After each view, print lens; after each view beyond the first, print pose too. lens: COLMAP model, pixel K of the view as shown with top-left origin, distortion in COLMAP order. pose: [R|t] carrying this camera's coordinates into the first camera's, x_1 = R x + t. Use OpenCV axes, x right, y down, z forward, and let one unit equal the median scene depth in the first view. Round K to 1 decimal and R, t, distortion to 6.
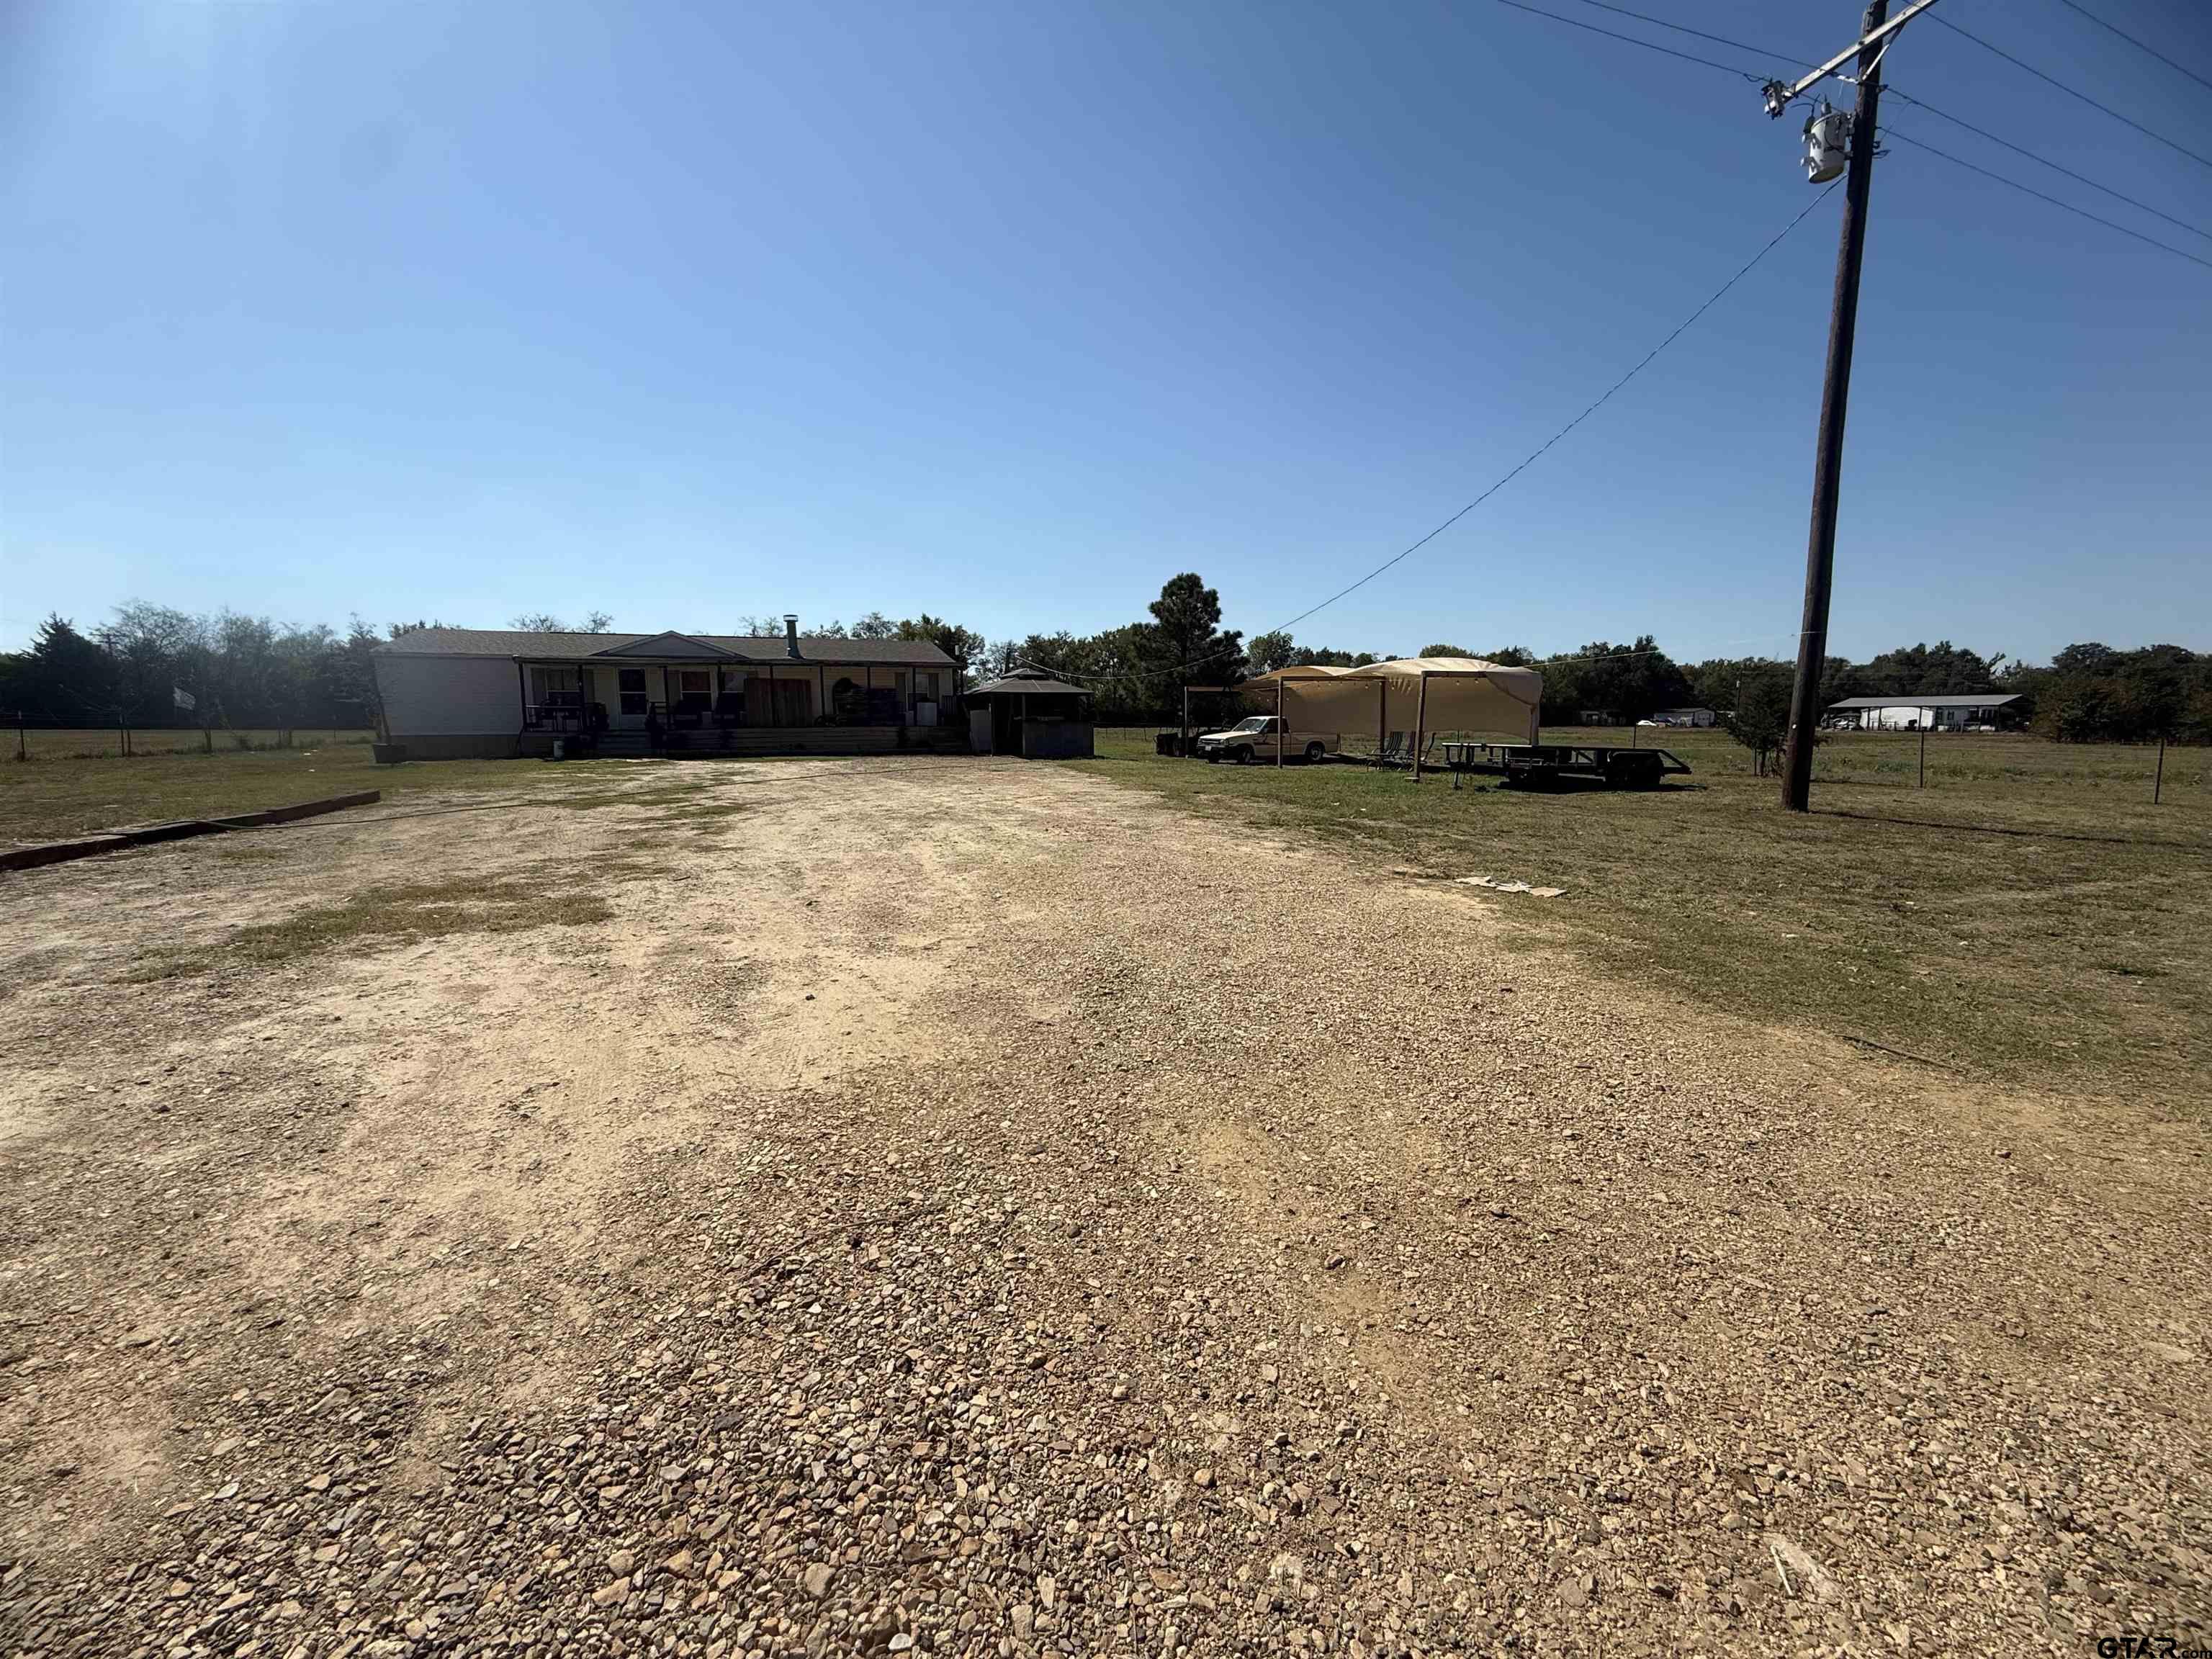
lens RADIAL K [[880.5, 0, 1109.9], [0, 880.5, 845.7], [0, 0, 1]] dist [-0.006497, 0.000247]
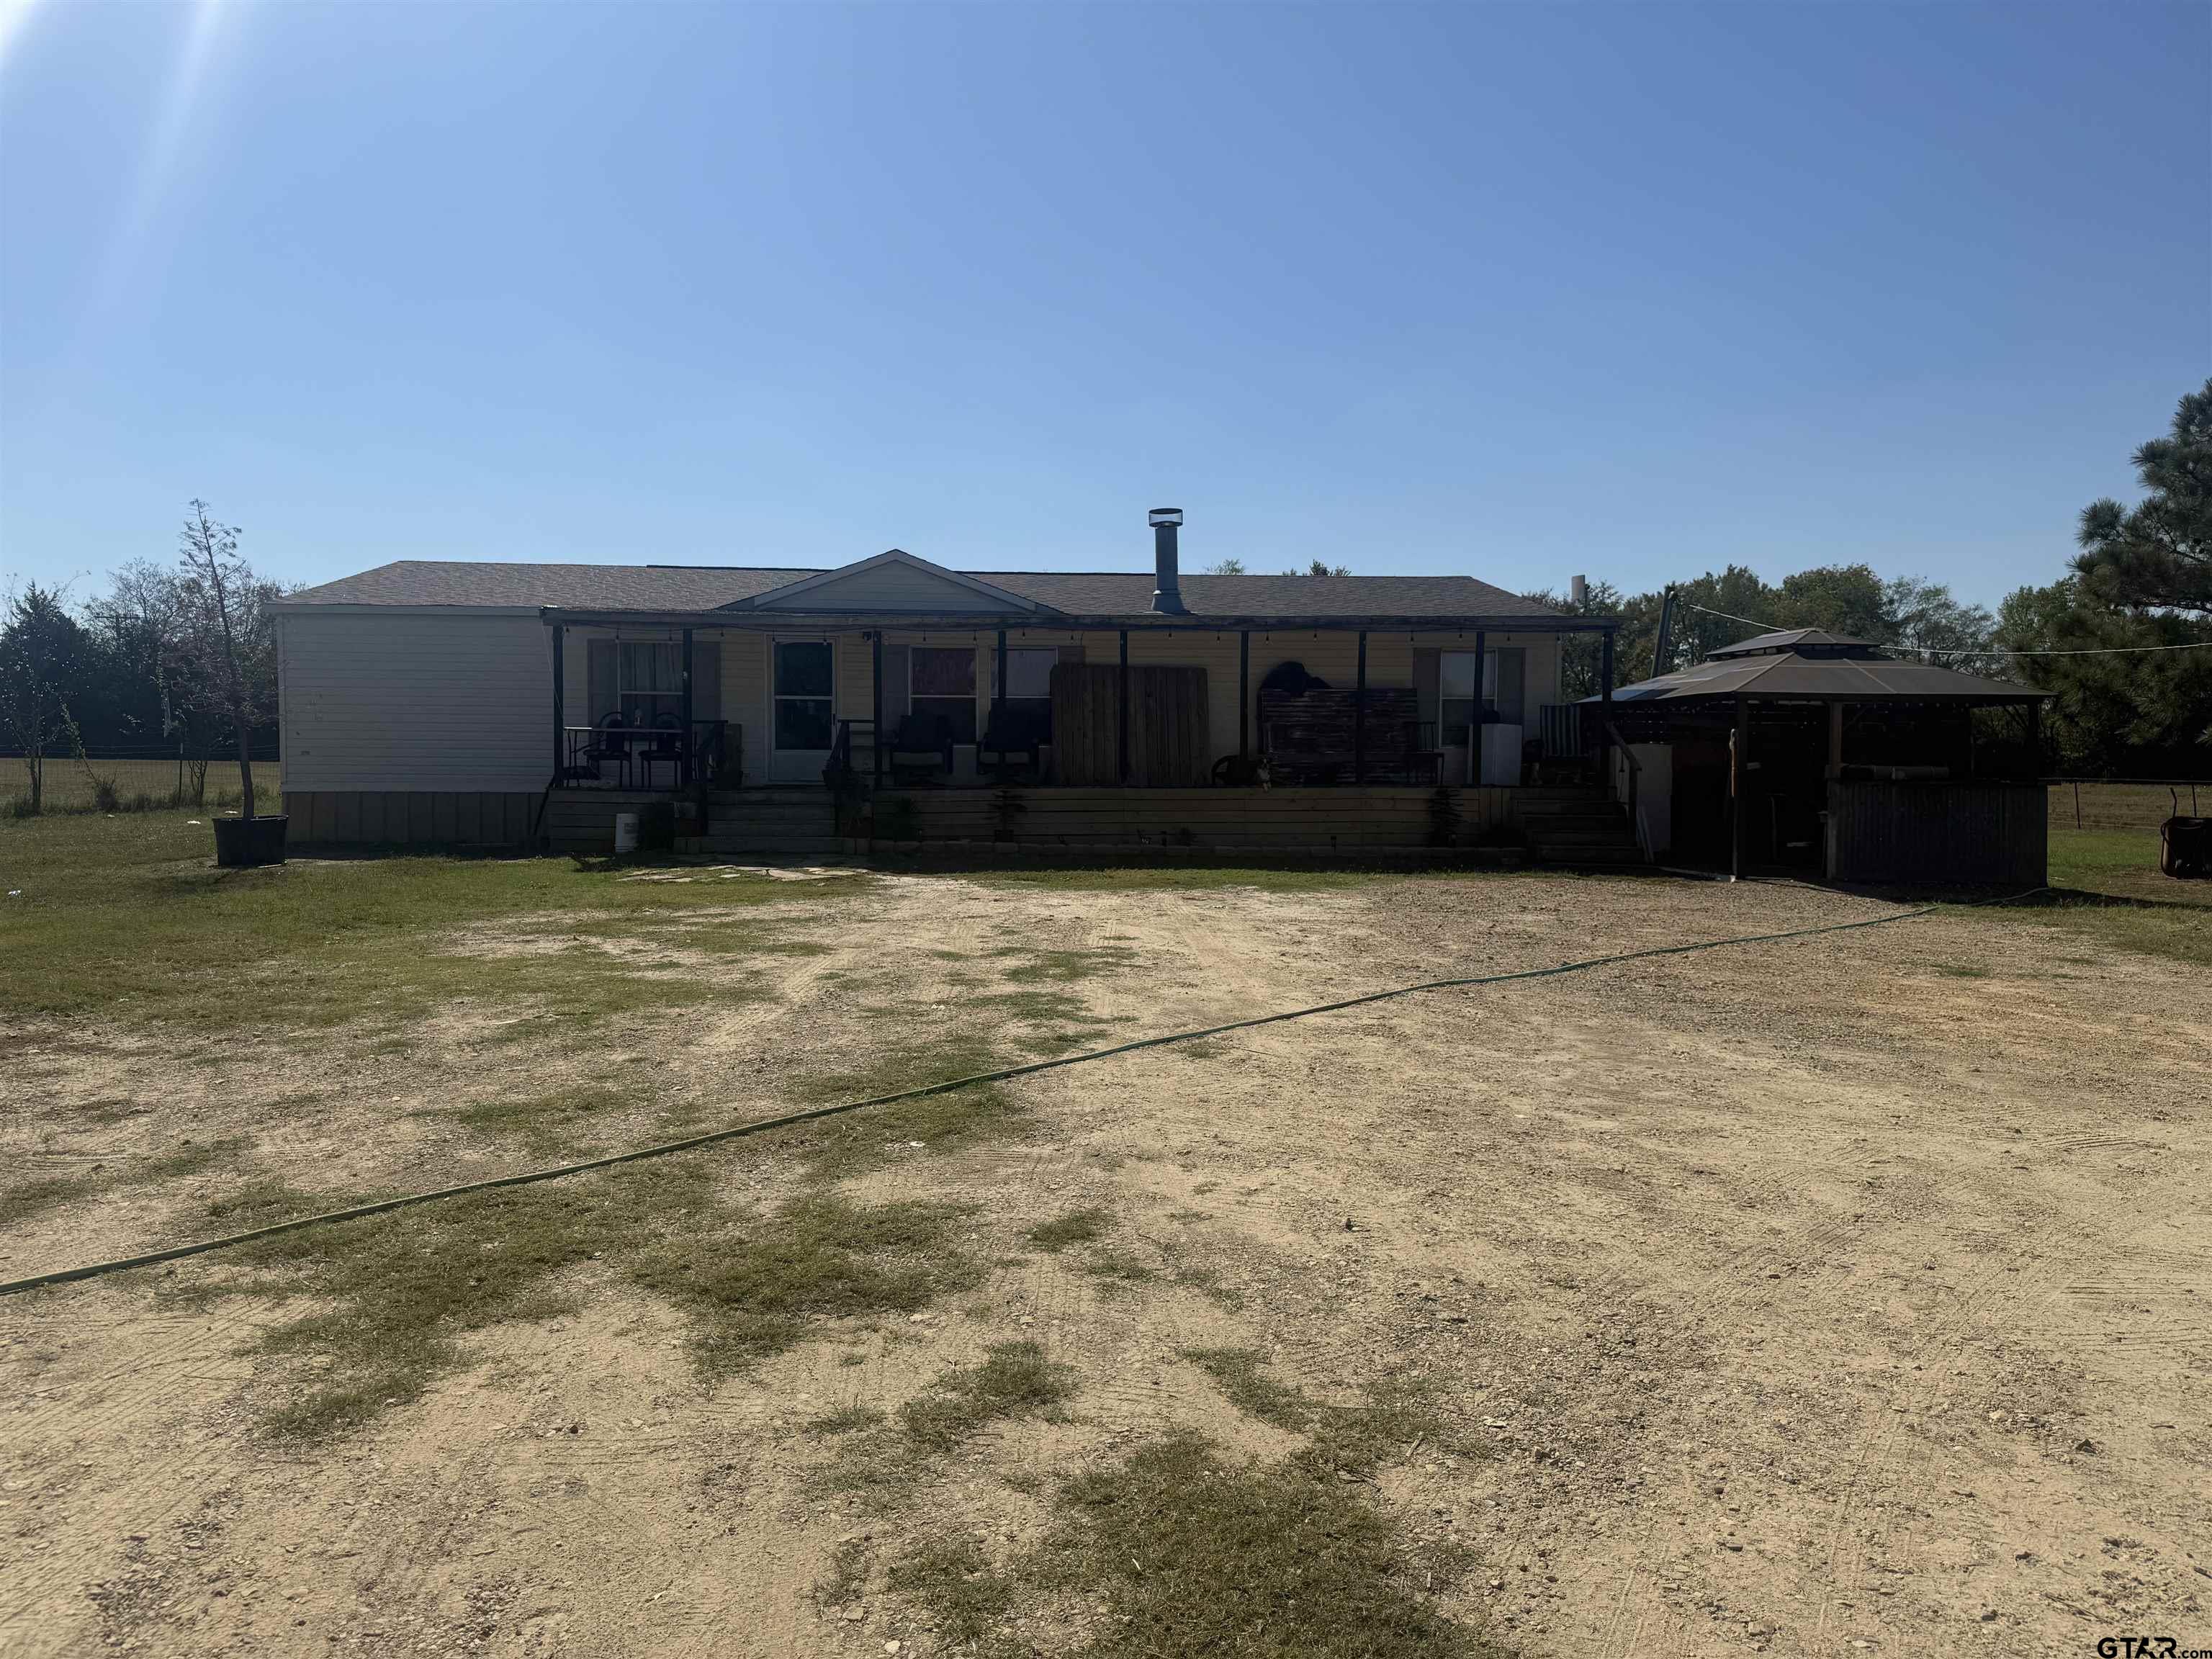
lens RADIAL K [[1583.3, 0, 1108.2], [0, 1583.3, 830.2], [0, 0, 1]] dist [0.022405, -0.002720]
pose [[0.951016, 0.024576, -0.308165, -0.165435], [-0.053576, 0.994854, -0.085999, -0.052454], [0.304465, 0.098296, 0.947438, 0.324757]]
